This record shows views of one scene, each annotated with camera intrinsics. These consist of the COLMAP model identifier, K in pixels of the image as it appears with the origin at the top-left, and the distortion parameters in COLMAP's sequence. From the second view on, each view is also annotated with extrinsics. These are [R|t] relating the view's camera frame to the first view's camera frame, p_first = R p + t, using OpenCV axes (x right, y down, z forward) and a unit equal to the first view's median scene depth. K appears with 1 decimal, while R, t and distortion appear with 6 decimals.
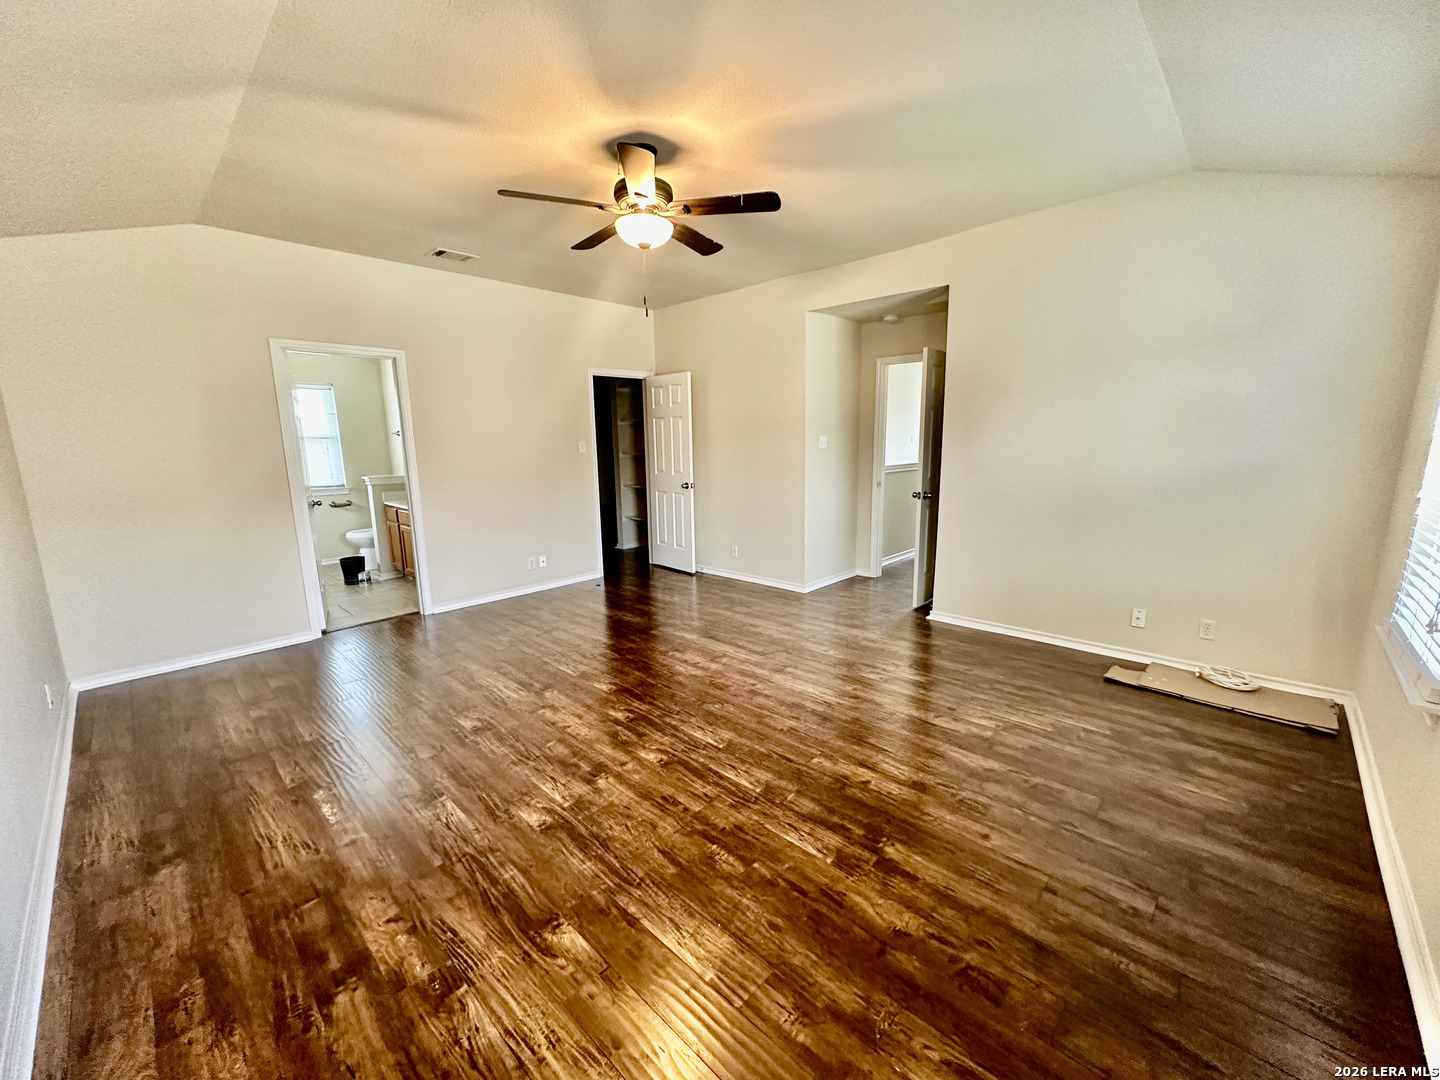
lens RADIAL K [[574.0, 0, 721.8], [0, 574.0, 544.6], [0, 0, 1]] dist [-0.001333, -0.000214]
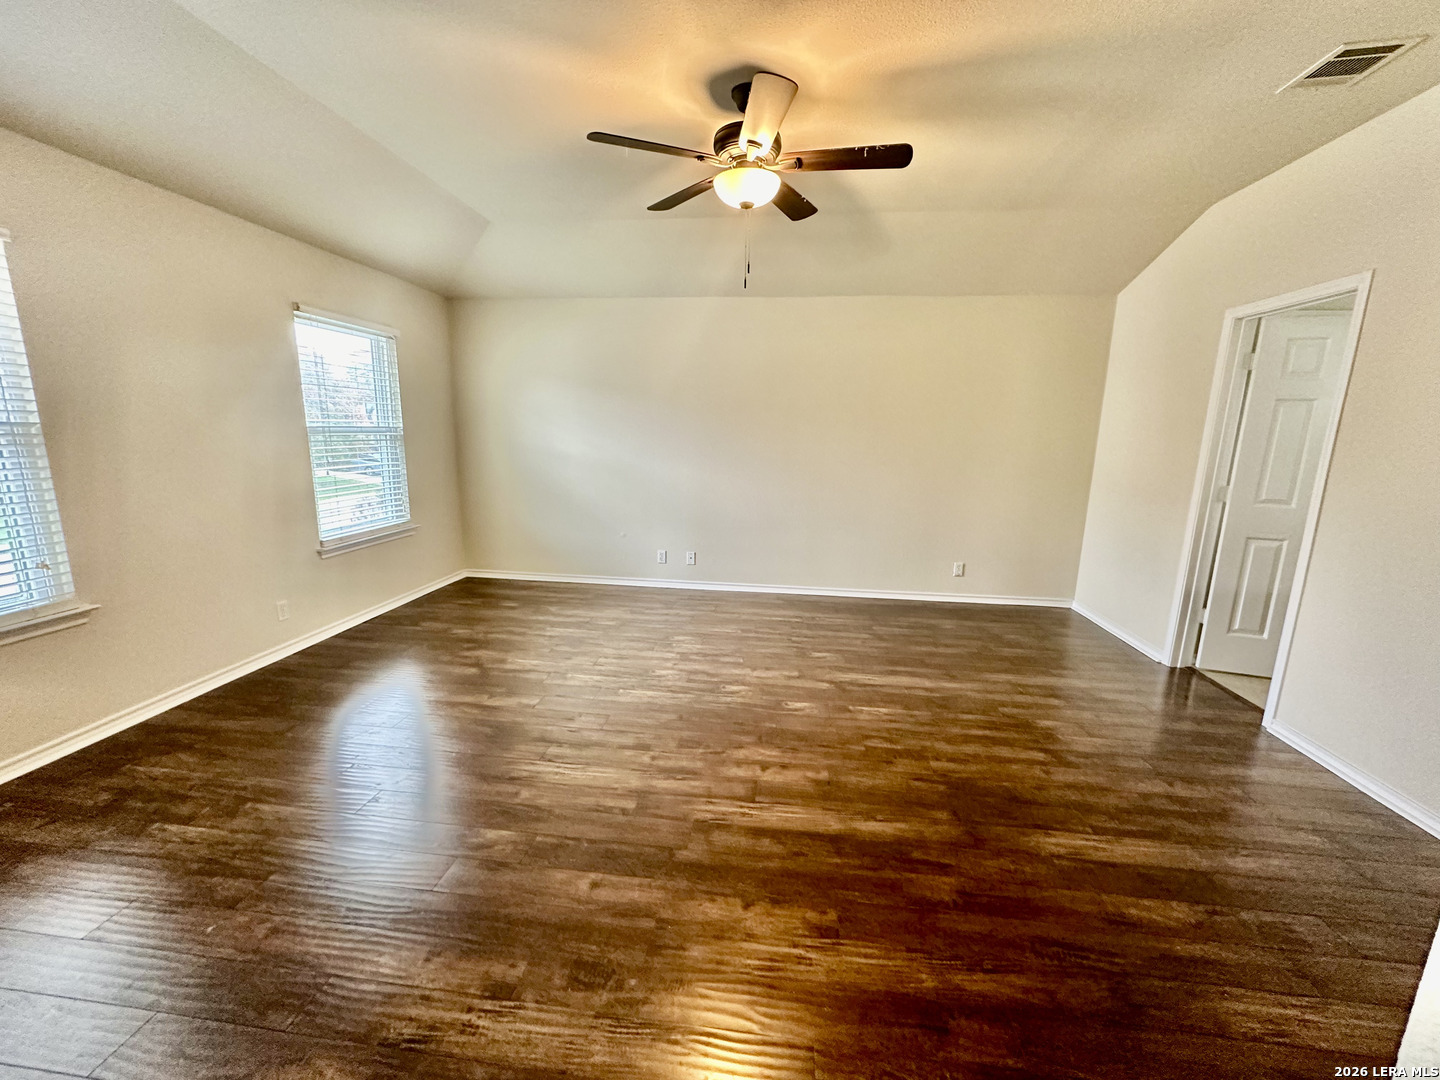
lens RADIAL K [[574.0, 0, 718.4], [0, 574.0, 538.4], [0, 0, 1]] dist [-0.001333, -0.000214]
pose [[-0.799748, 0.112713, -0.589660, 0.483148], [-0.119309, 0.932784, 0.340118, -0.350170], [0.588361, 0.342361, -0.732544, 1.819521]]
